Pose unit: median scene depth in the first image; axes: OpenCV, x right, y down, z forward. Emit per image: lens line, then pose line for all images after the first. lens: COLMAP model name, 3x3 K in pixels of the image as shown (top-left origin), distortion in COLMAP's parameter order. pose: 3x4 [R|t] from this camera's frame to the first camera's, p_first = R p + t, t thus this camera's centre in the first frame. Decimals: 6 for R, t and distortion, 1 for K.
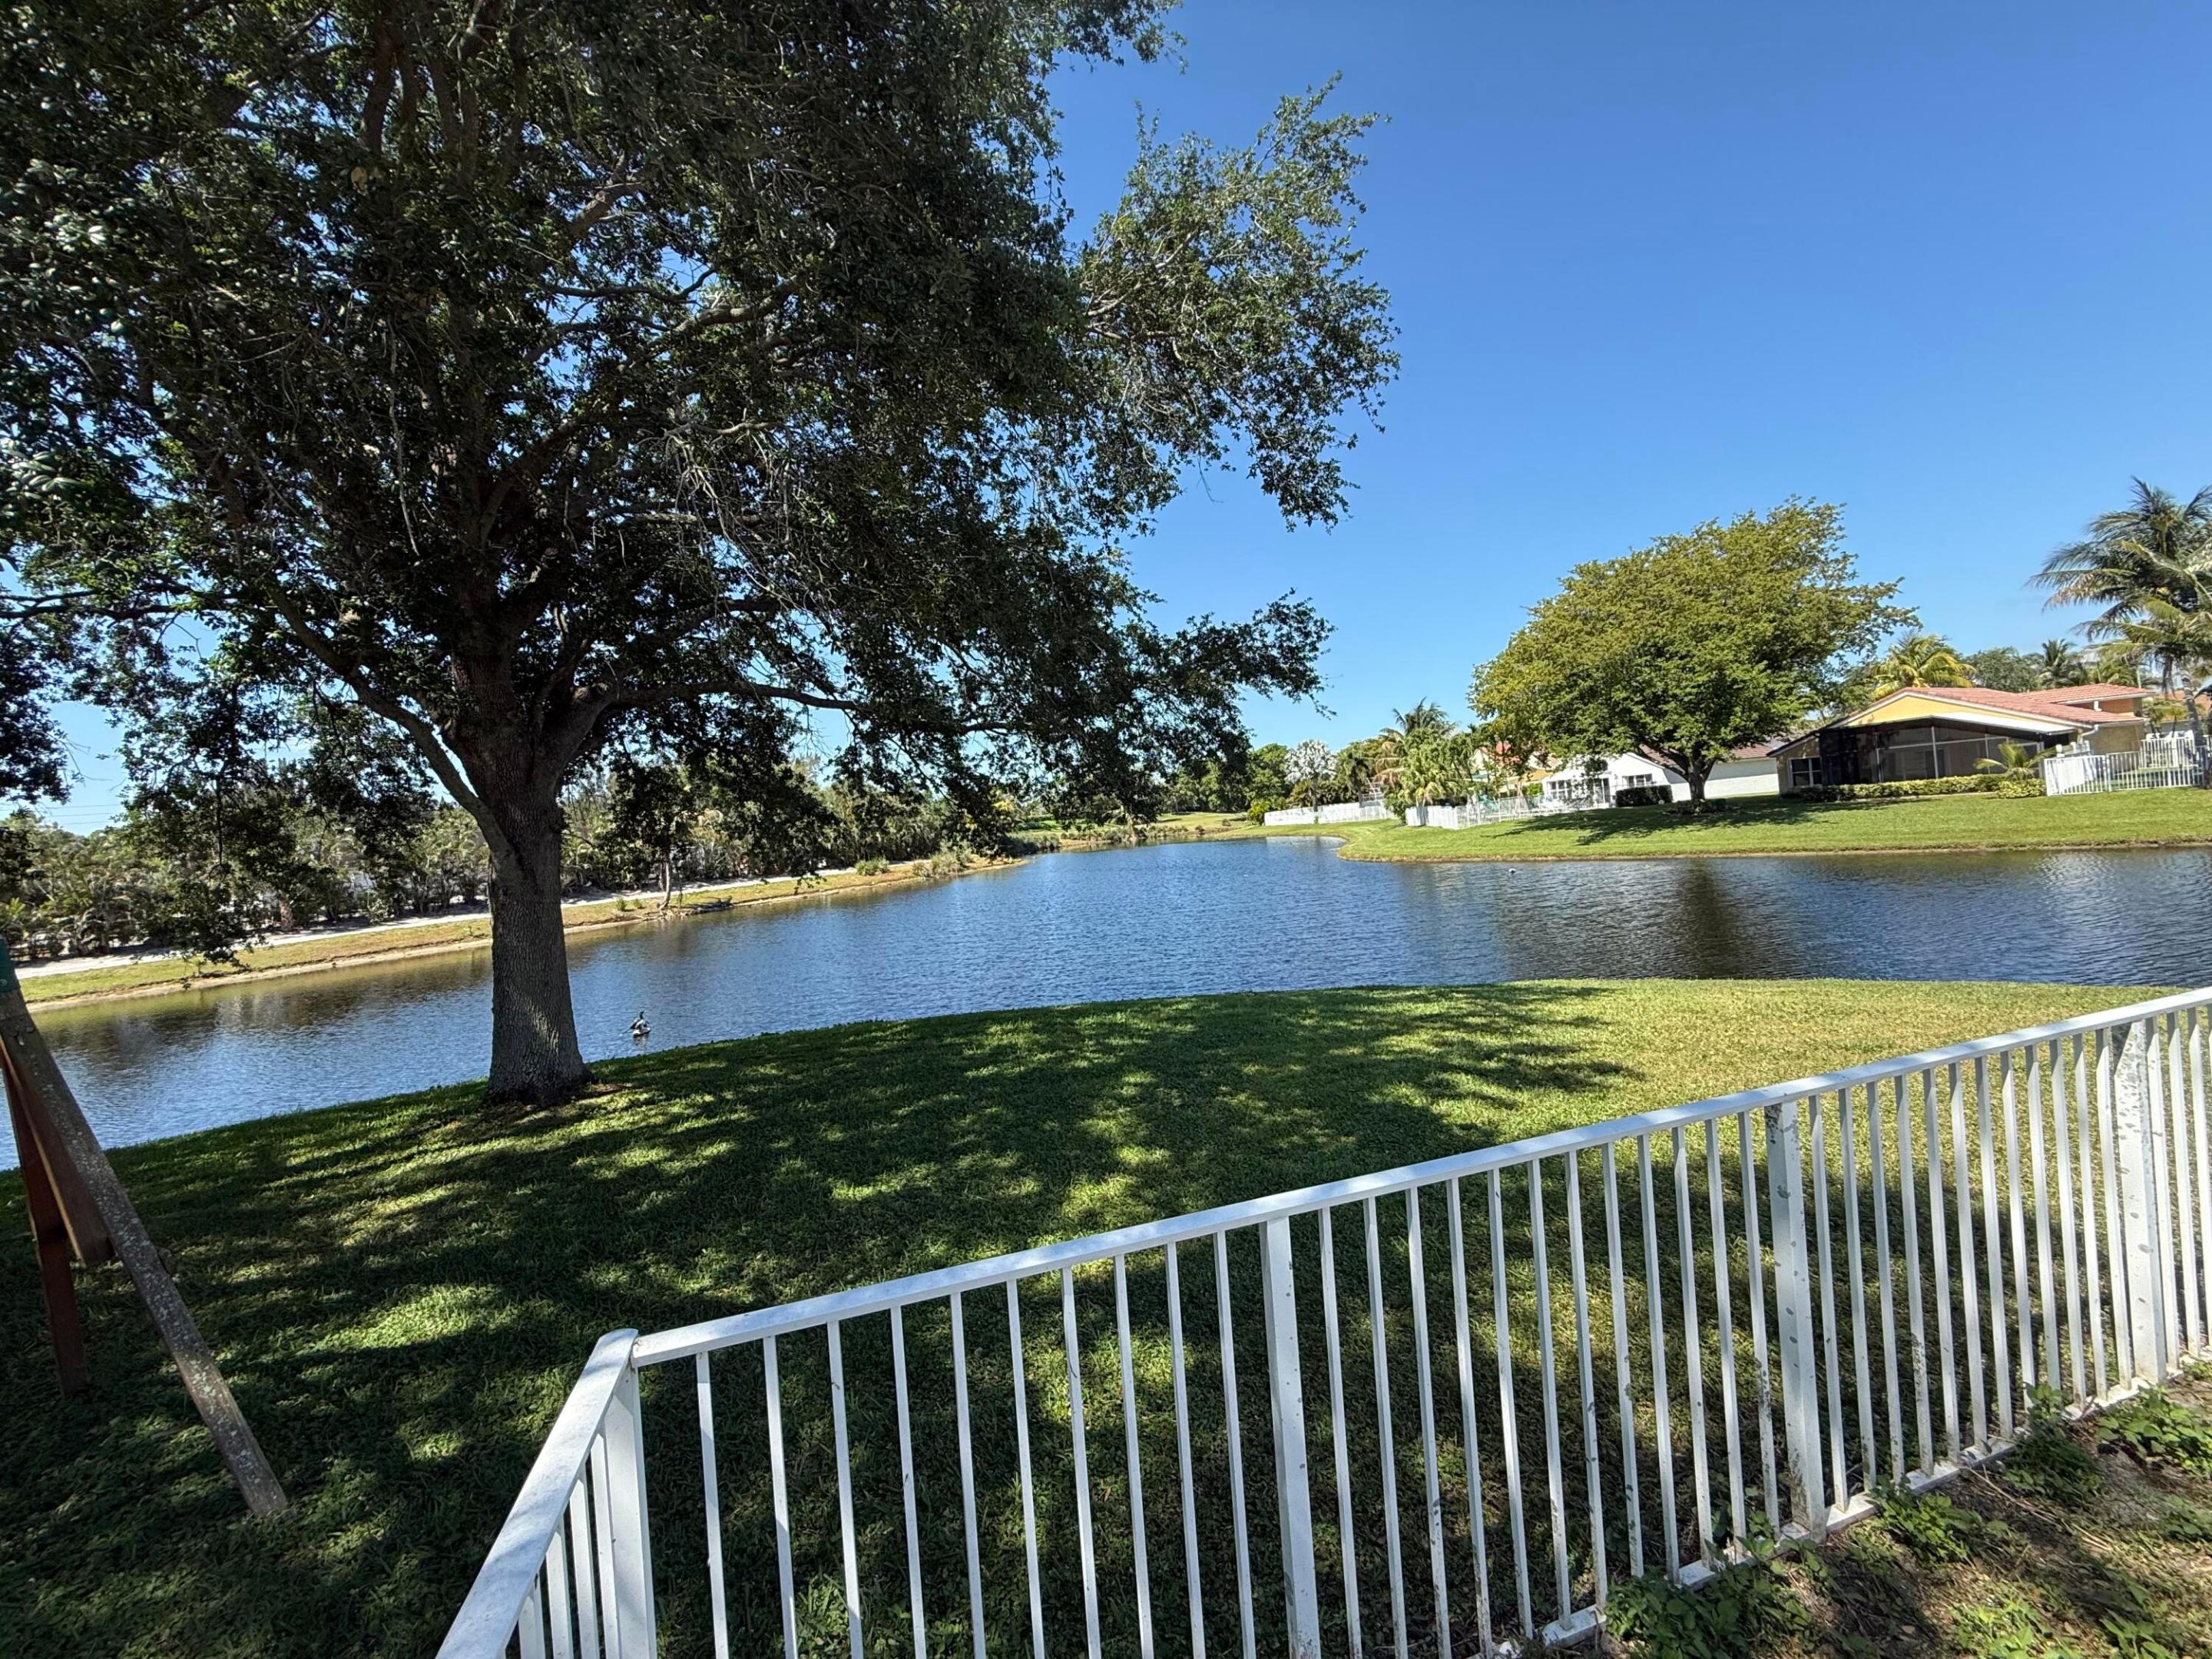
lens RADIAL K [[866.7, 0, 1107.7], [0, 866.7, 836.1], [0, 0, 1]] dist [-0.006159, 0.000632]
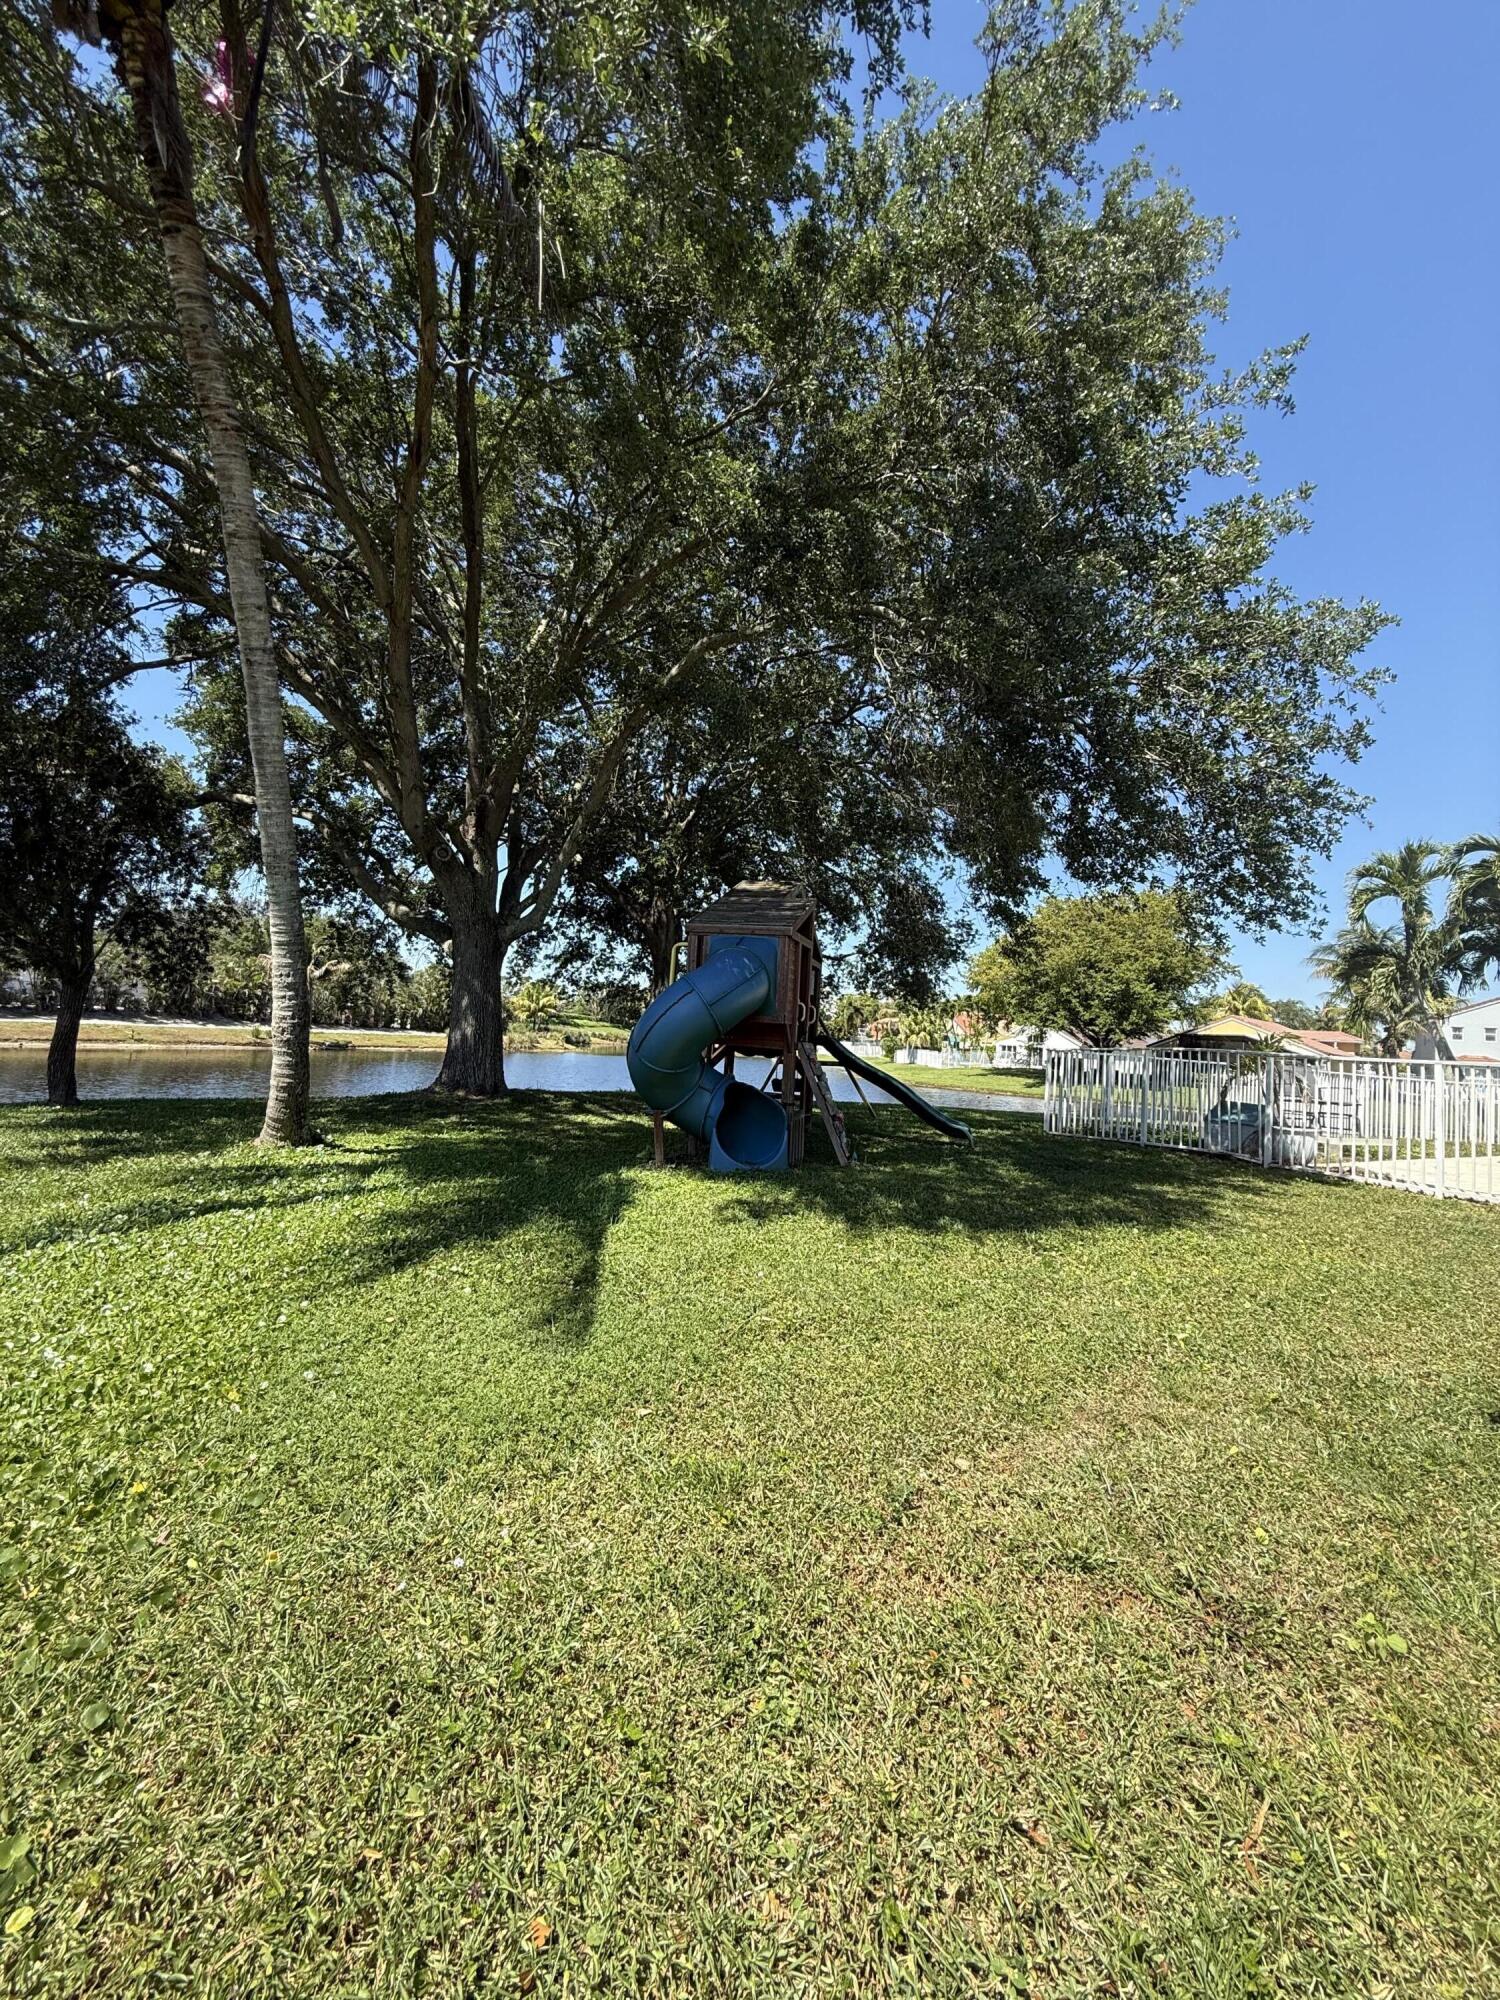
lens RADIAL K [[783.6, 0, 749.3], [0, 783.6, 1007.3], [0, 0, 1]] dist [-0.006159, 0.000632]
pose [[0.971461, 0.153941, 0.180461, -0.116981], [-0.142859, 0.987050, -0.072959, 0.028206], [-0.189355, 0.045096, 0.980873, -0.146128]]
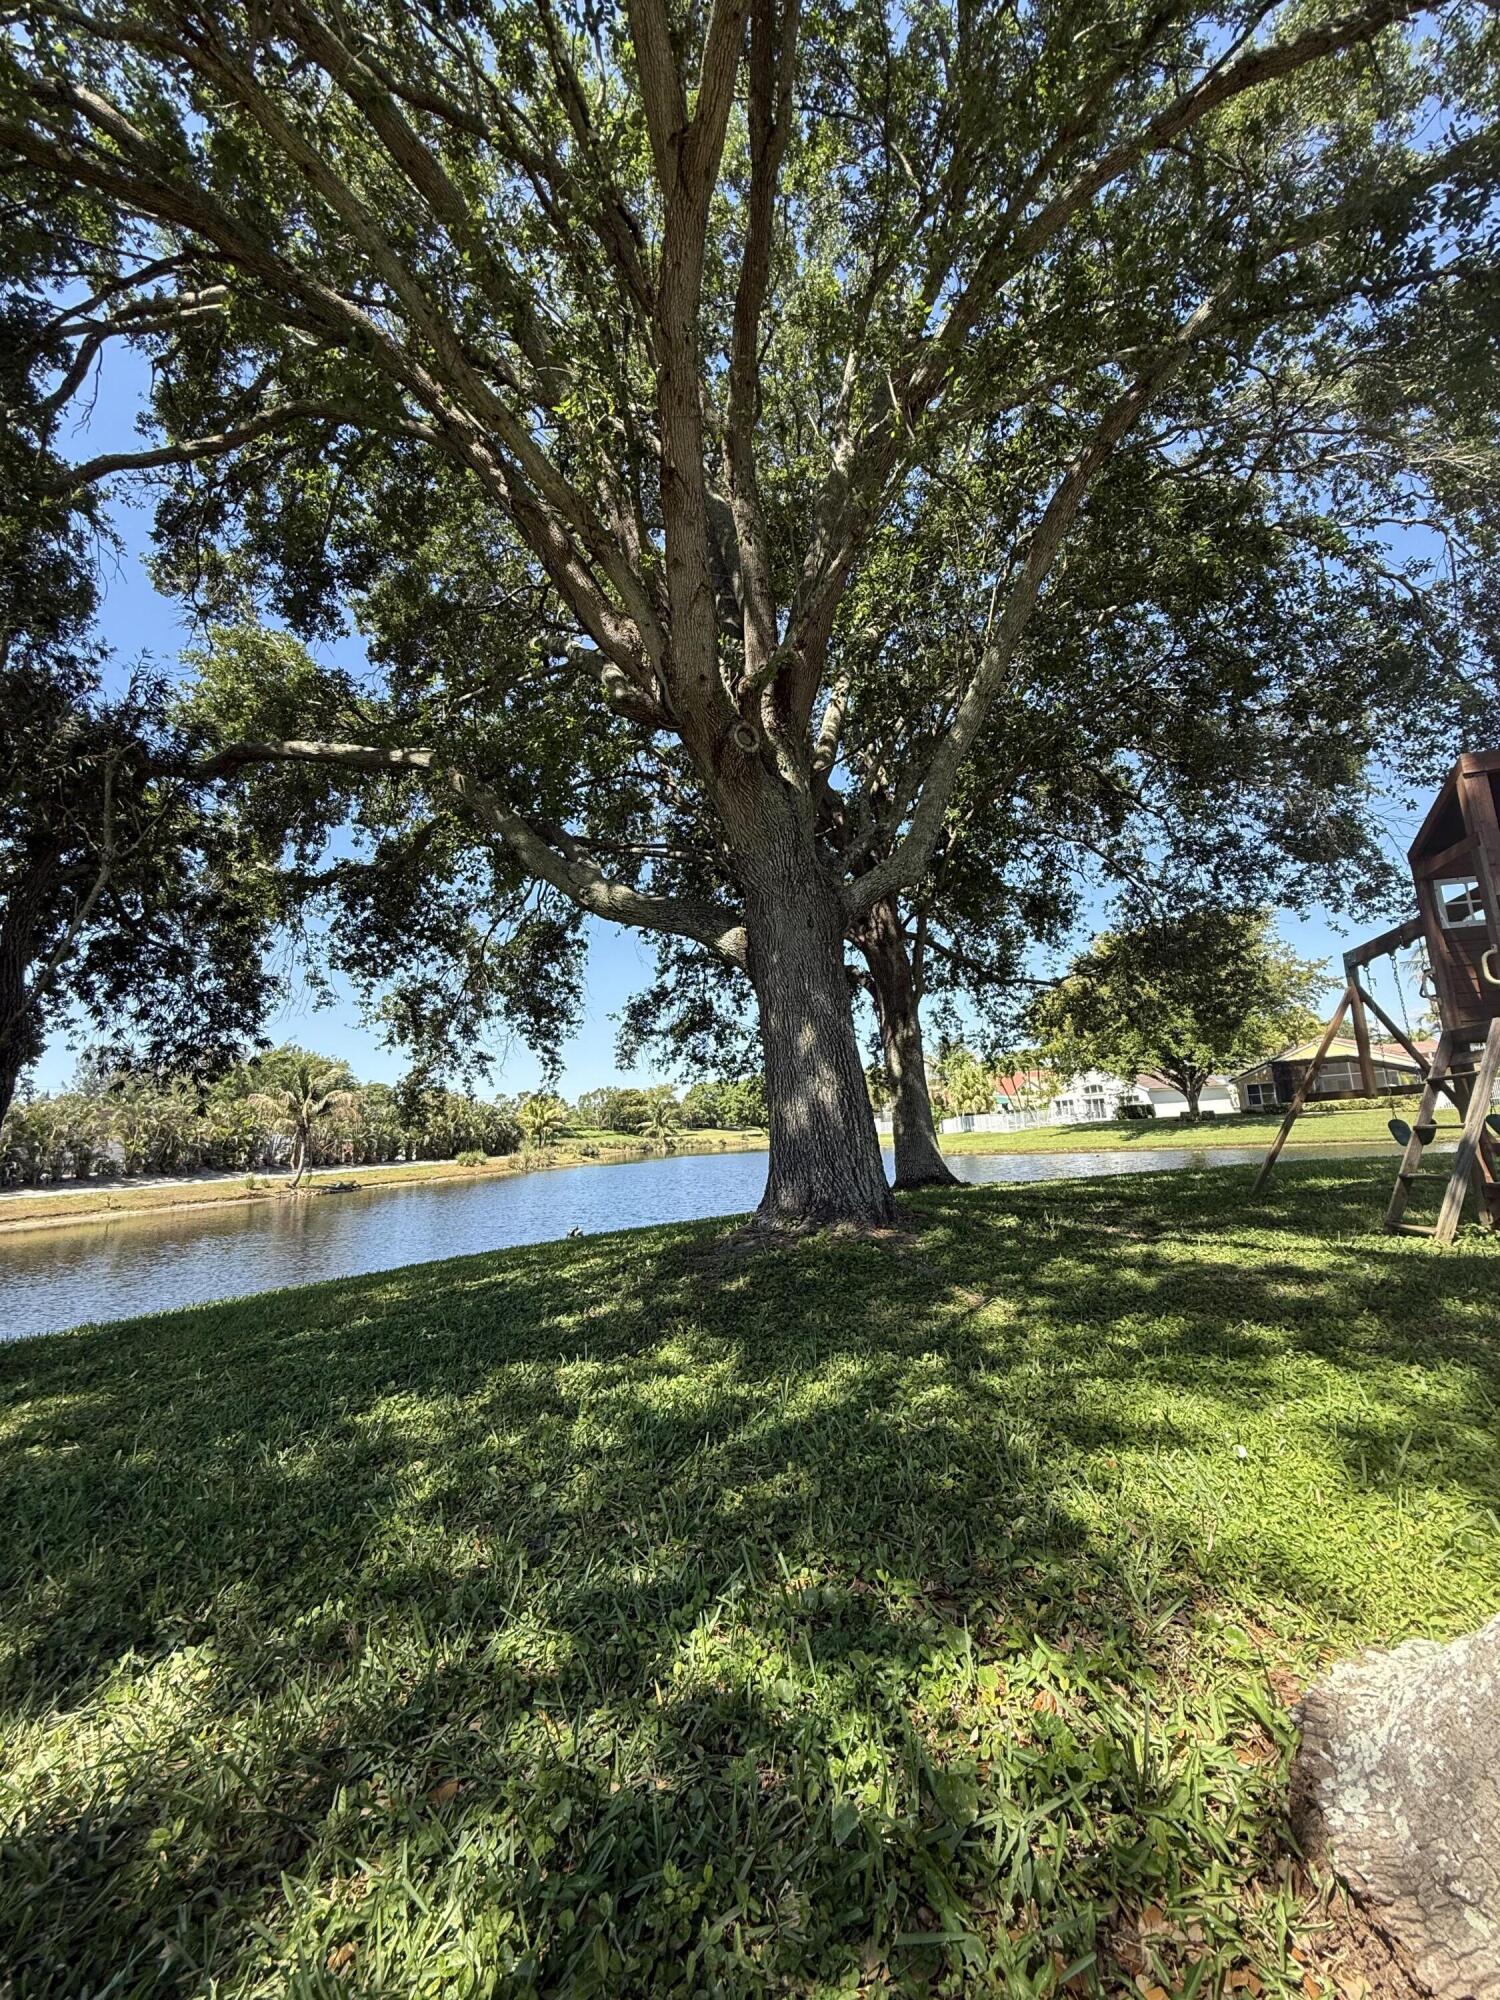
lens RADIAL K [[783.6, 0, 751.1], [0, 783.6, 1007.6], [0, 0, 1]] dist [-0.006159, 0.000632]
pose [[0.979741, 0.061604, 0.190558, -0.172712], [-0.024691, 0.981410, -0.190329, 0.037106], [-0.198741, 0.181768, 0.963049, -0.038635]]
